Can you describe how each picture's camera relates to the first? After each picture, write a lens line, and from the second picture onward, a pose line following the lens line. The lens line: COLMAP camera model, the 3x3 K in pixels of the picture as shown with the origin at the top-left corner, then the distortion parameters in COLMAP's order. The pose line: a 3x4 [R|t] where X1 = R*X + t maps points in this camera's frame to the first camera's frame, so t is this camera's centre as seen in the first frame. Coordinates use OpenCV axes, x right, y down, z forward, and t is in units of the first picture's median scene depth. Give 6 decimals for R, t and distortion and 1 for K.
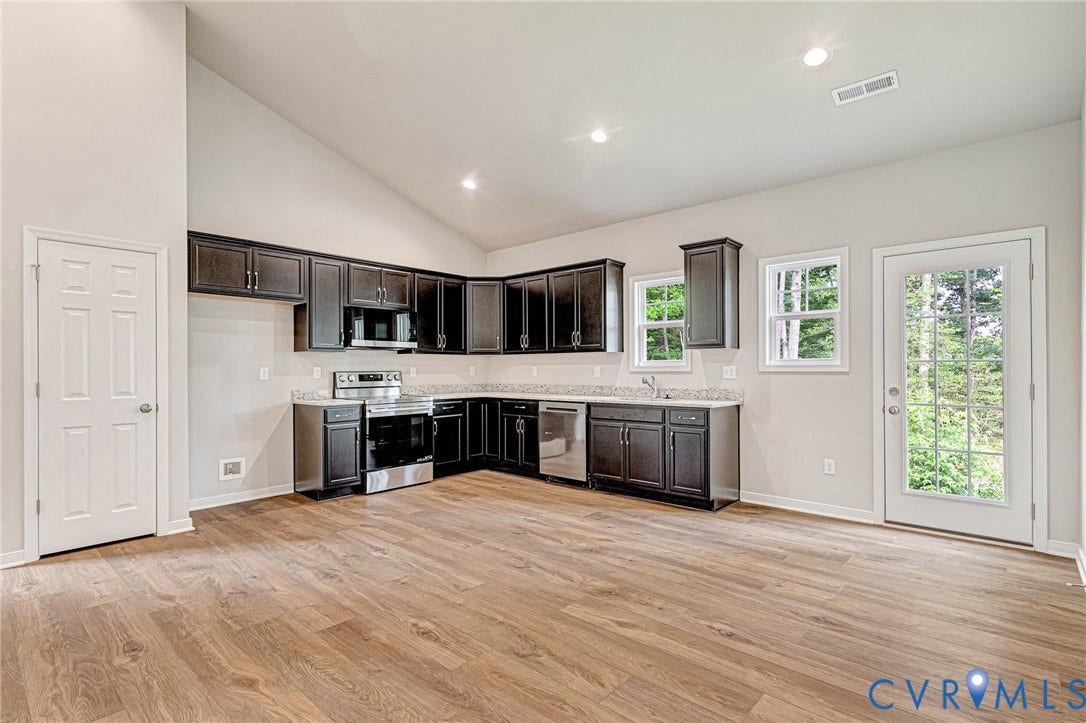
lens RADIAL K [[517.1, 0, 507.3], [0, 517.1, 368.5], [0, 0, 1]] dist [0.012795, -0.000732]
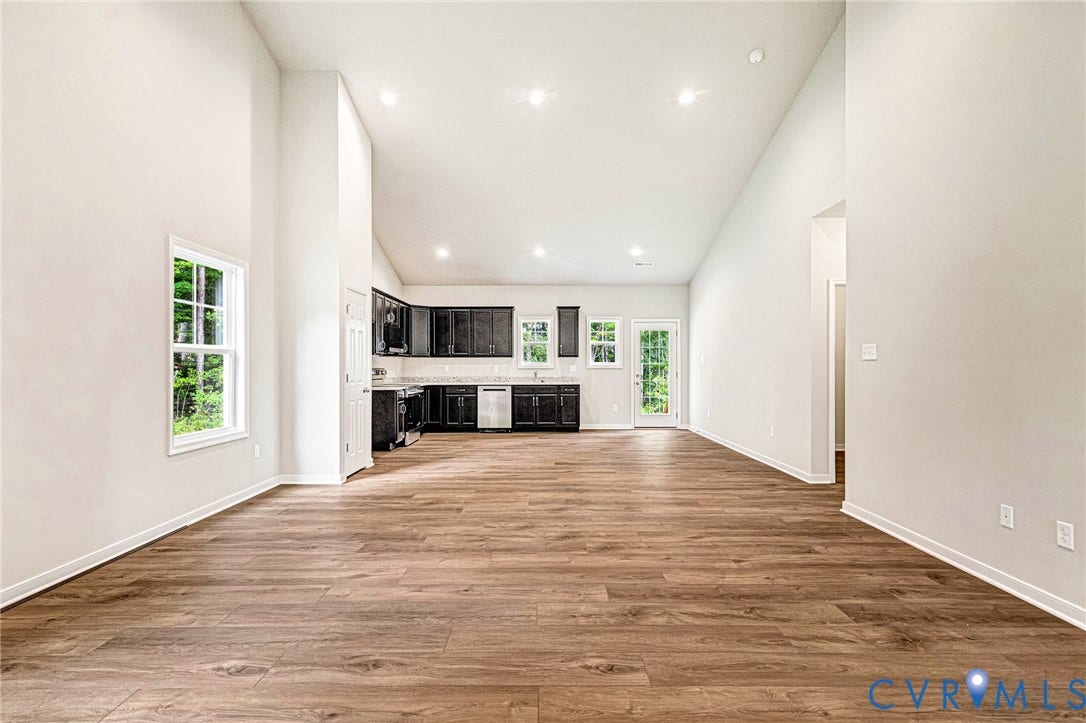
lens RADIAL K [[517.1, 0, 541.7], [0, 517.1, 365.0], [0, 0, 1]] dist [0.012795, -0.000732]
pose [[0.712273, 0.004759, 0.701887, -1.058685], [0.001746, 0.999962, -0.008552, 0.010441], [-0.701900, 0.007317, 0.712237, -0.377332]]
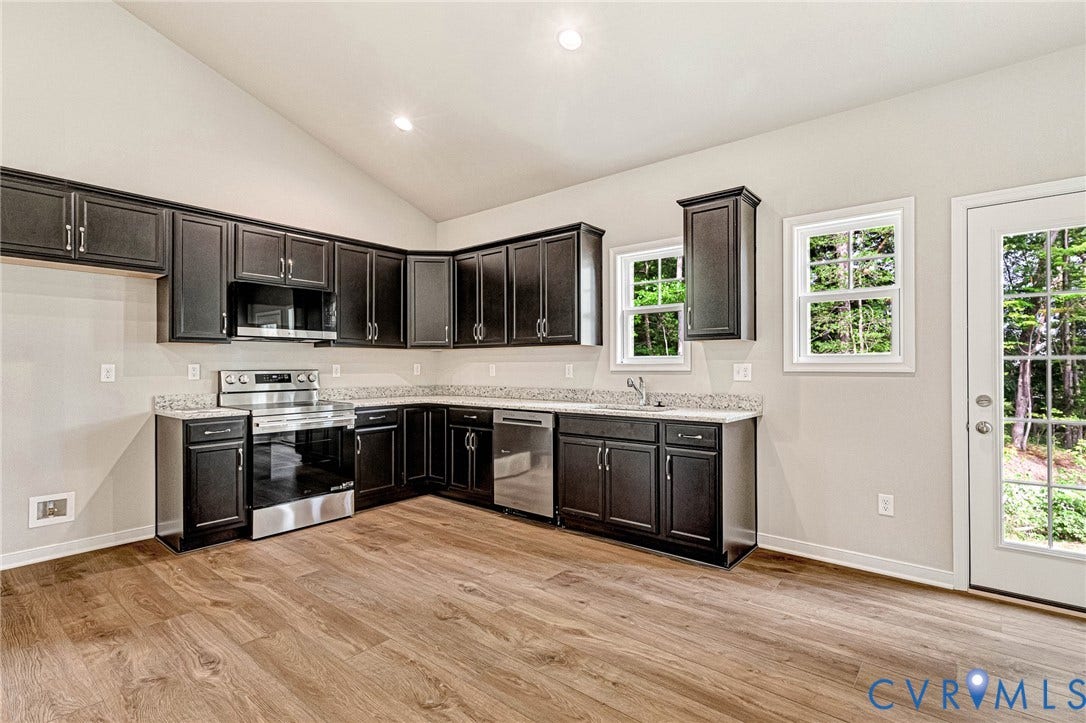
lens RADIAL K [[517.1, 0, 530.1], [0, 517.1, 366.0], [0, 0, 1]] dist [0.012795, -0.000732]
pose [[0.996598, 0.001585, 0.082405, 0.057149], [-0.001624, 0.999999, 0.000405, -0.001446], [-0.082404, -0.000538, 0.996599, 0.258554]]
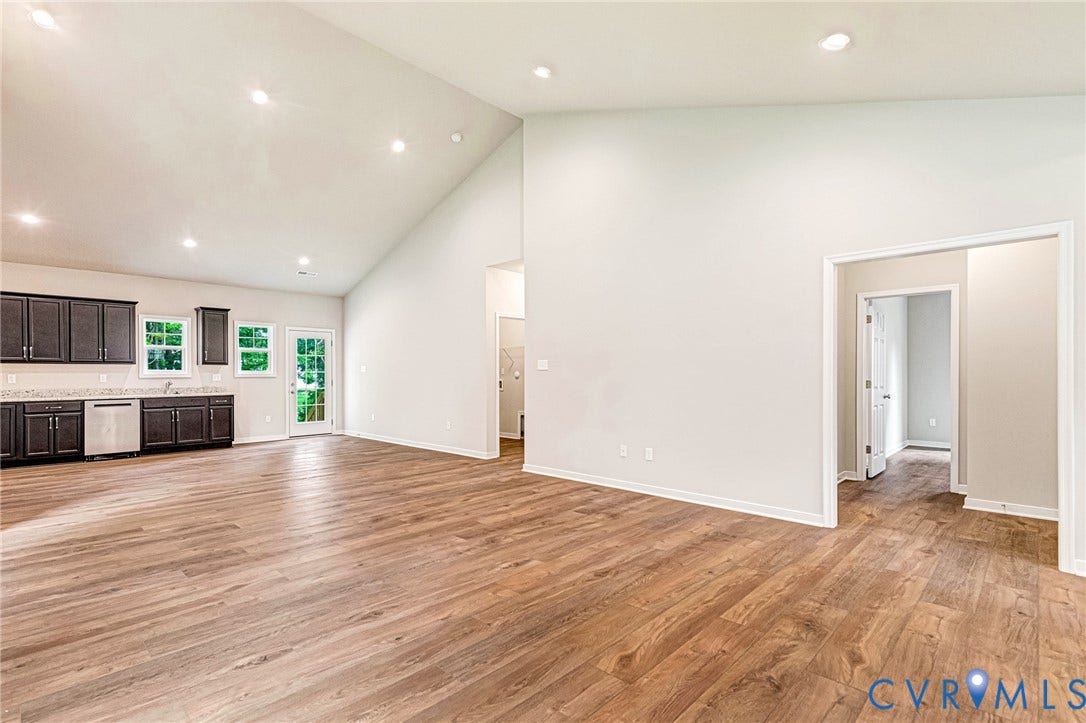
lens RADIAL K [[517.1, 0, 544.9], [0, 517.1, 376.9], [0, 0, 1]] dist [0.012795, -0.000732]
pose [[-0.020080, -0.001178, 0.999798, -1.385581], [0.008010, 0.999967, 0.001339, 0.011138], [-0.999766, 0.008035, -0.020070, -0.141798]]
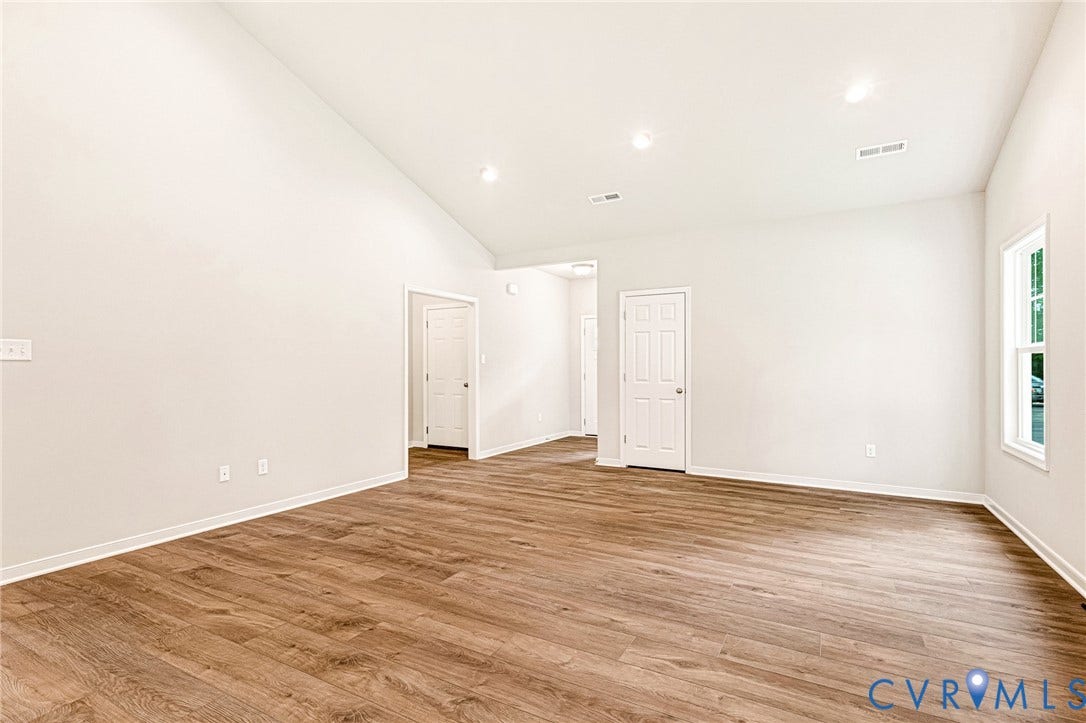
lens RADIAL K [[517.1, 0, 541.8], [0, 517.1, 365.7], [0, 0, 1]] dist [0.012795, -0.000732]
pose [[-0.963233, 0.005621, -0.268607, -0.561520], [0.005428, 0.999984, 0.001459, 0.004586], [0.268611, -0.000052, -0.963249, 0.574910]]
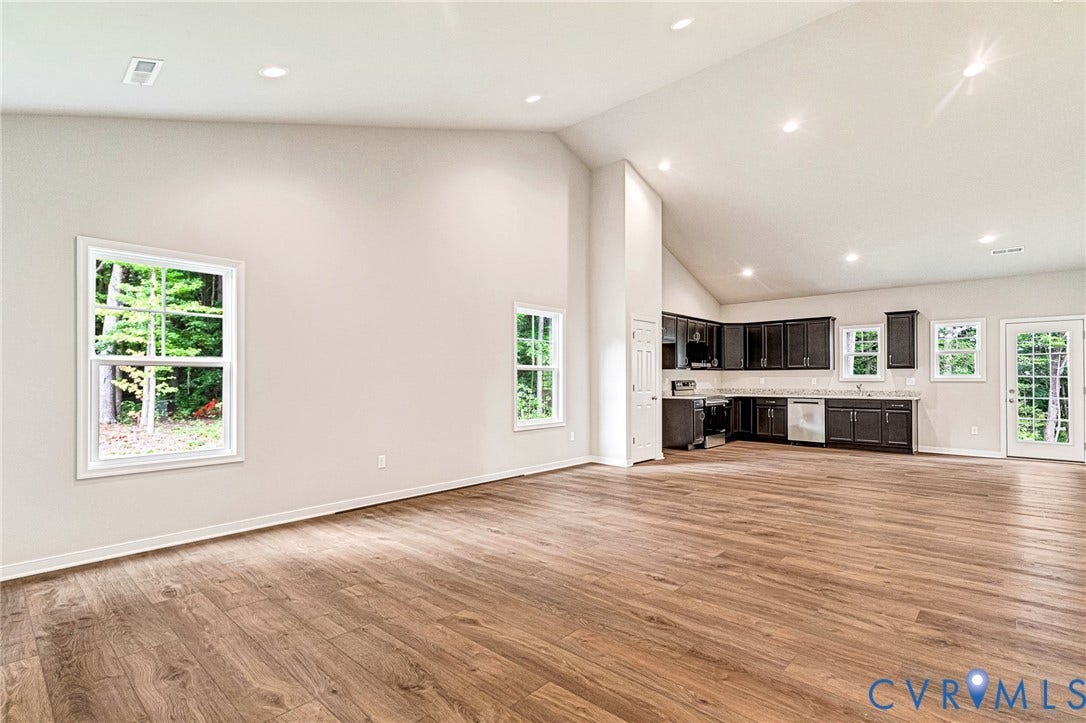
lens RADIAL K [[517.1, 0, 539.1], [0, 517.1, 374.8], [0, 0, 1]] dist [0.012795, -0.000732]
pose [[0.999261, 0.004001, 0.038218, -0.899619], [-0.003559, 0.999926, -0.011628, 0.009191], [-0.038261, 0.011484, 0.999202, -0.744752]]
